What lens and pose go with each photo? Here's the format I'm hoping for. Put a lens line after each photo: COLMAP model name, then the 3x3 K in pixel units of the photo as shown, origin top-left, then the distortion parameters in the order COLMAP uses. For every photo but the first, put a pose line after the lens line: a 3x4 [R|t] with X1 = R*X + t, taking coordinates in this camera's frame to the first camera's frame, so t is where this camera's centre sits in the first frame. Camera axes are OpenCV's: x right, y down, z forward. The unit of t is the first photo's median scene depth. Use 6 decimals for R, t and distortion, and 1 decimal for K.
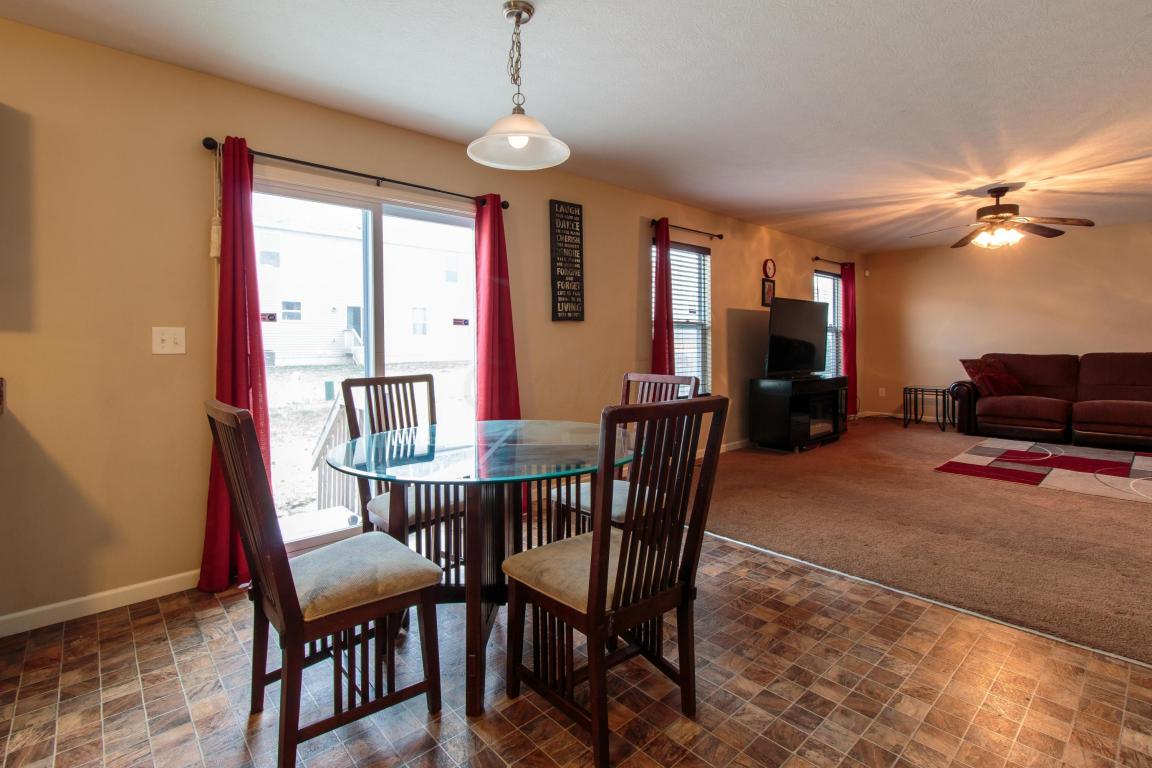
lens RADIAL K [[545.6, 0, 580.2], [0, 545.6, 350.3], [0, 0, 1]] dist [0.001956, 0.000367]
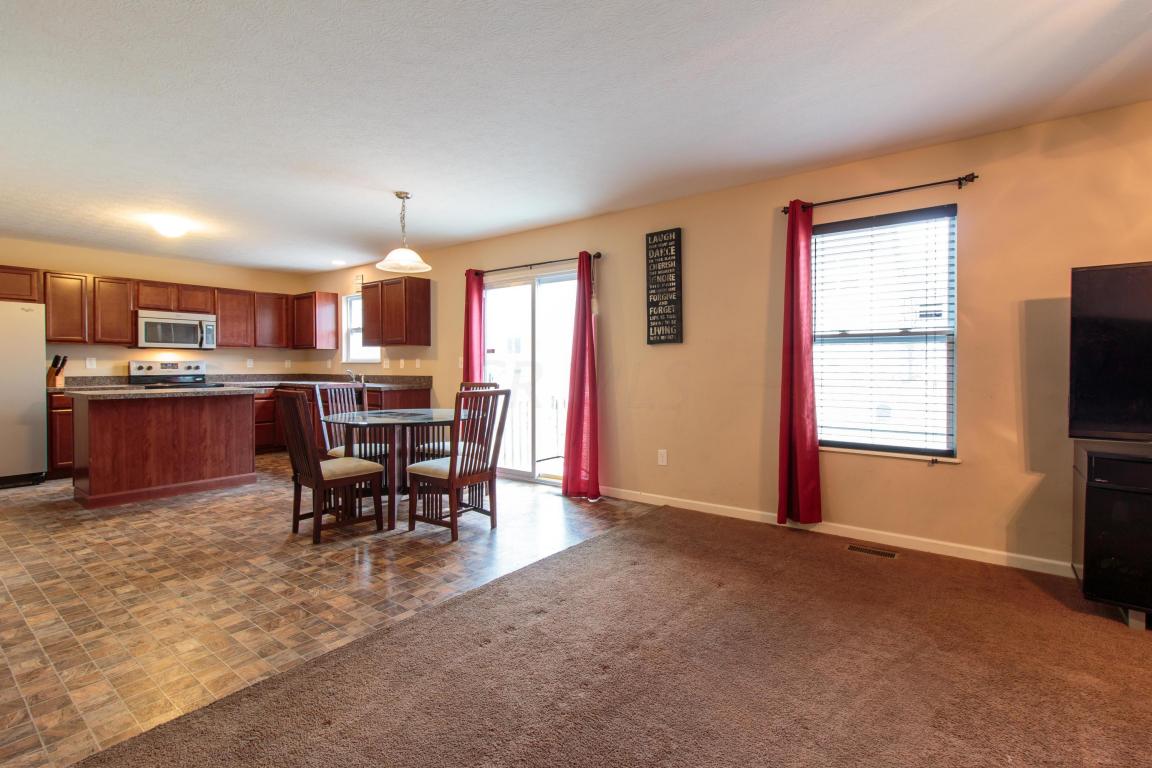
lens RADIAL K [[535.3, 0, 577.4], [0, 535.3, 372.7], [0, 0, 1]] dist [0.001023, 0.000080]
pose [[0.174123, 0.022884, -0.984458, 0.871960], [-0.010316, 0.999717, 0.021414, -0.016401], [0.984670, 0.006427, 0.174310, 0.594285]]
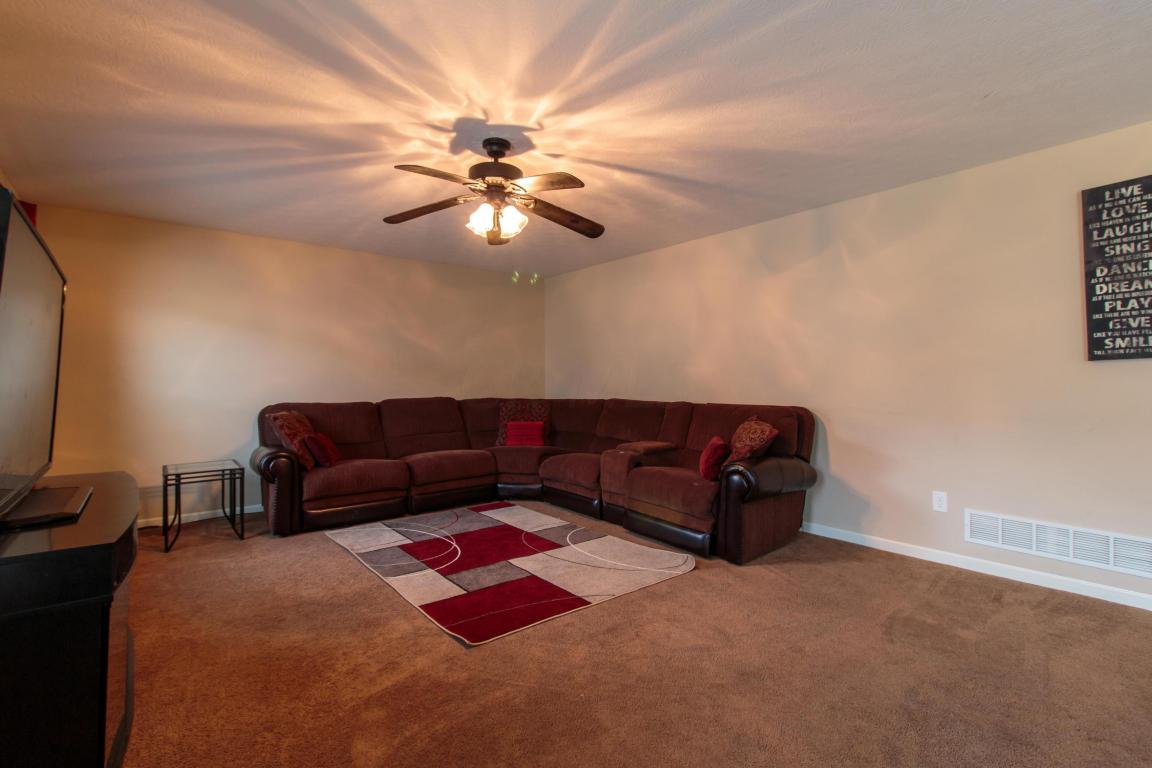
lens RADIAL K [[529.2, 0, 576.0], [0, 529.2, 384.0], [0, 0, 1]] dist [0.001721, 0.000256]
pose [[0.059425, 0.001489, 0.998232, 0.172325], [0.012070, 0.999925, -0.002210, -0.018765], [-0.998160, 0.012180, 0.059403, 0.897248]]
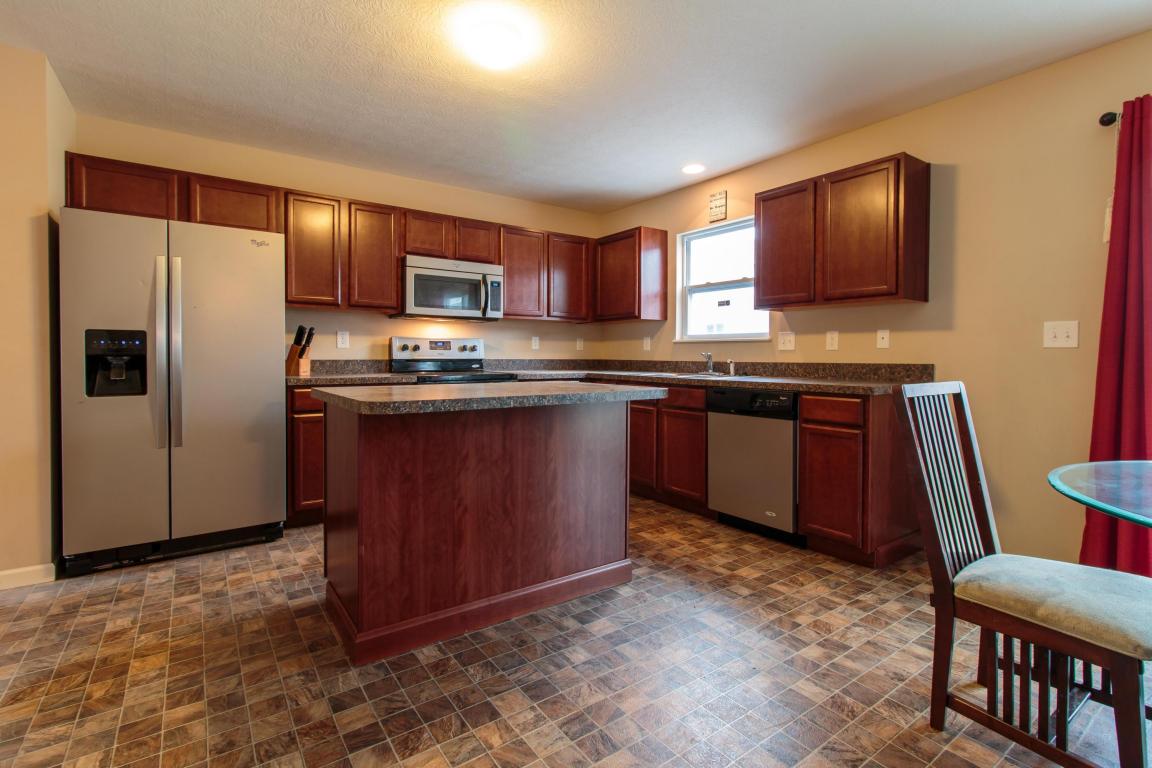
lens RADIAL K [[525.8, 0, 580.3], [0, 525.8, 362.4], [0, 0, 1]] dist [0.000984, 0.000236]
pose [[-0.108591, 0.022163, -0.993839, 0.172710], [-0.012656, 0.999640, 0.023675, 0.011891], [0.994006, 0.015149, -0.108271, 0.121608]]
